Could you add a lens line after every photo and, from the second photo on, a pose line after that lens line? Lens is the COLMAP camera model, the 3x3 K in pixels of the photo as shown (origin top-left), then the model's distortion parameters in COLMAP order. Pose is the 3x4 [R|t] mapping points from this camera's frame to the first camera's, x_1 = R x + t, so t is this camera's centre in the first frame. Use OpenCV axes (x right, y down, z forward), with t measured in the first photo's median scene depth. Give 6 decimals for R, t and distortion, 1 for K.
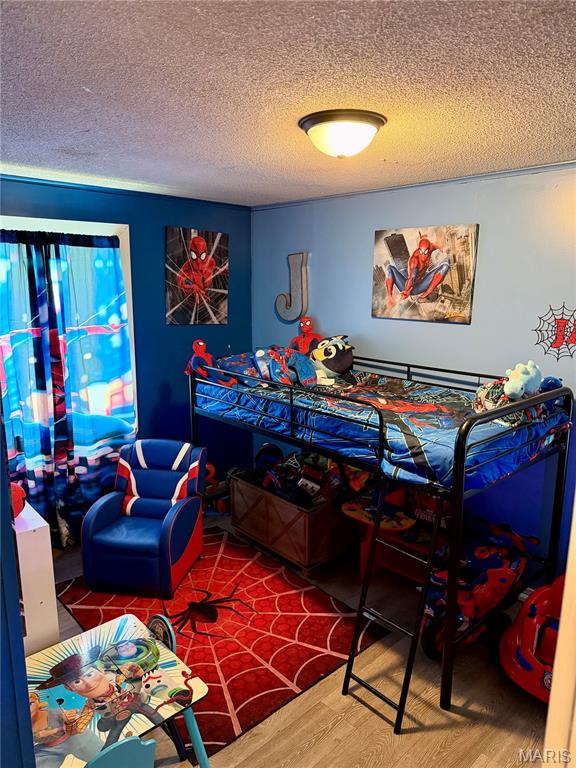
lens RADIAL K [[538.3, 0, 292.4], [0, 538.3, 386.1], [0, 0, 1]] dist [0.050680, -0.068708]
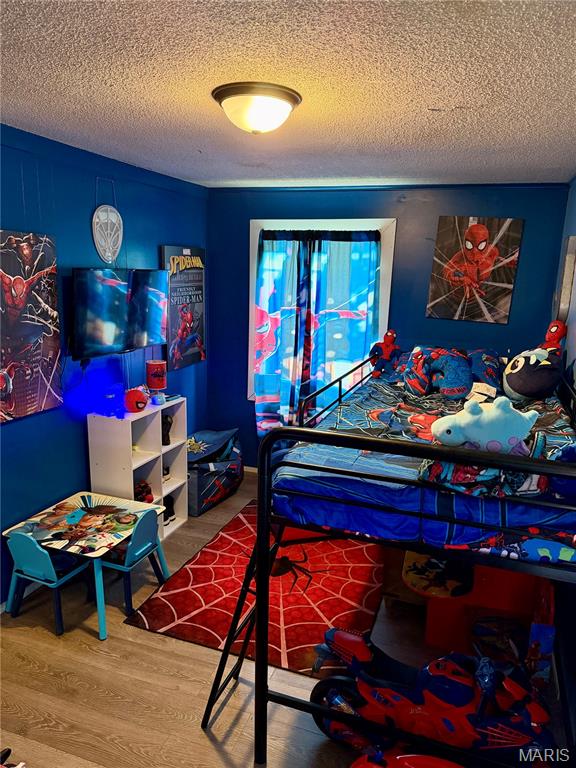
lens RADIAL K [[538.3, 0, 290.2], [0, 538.3, 387.7], [0, 0, 1]] dist [0.050680, -0.068708]
pose [[0.450591, 0.191030, -0.872052, 0.615137], [-0.196340, 0.974125, 0.111941, -0.056324], [0.870872, 0.120779, 0.476439, 0.372947]]
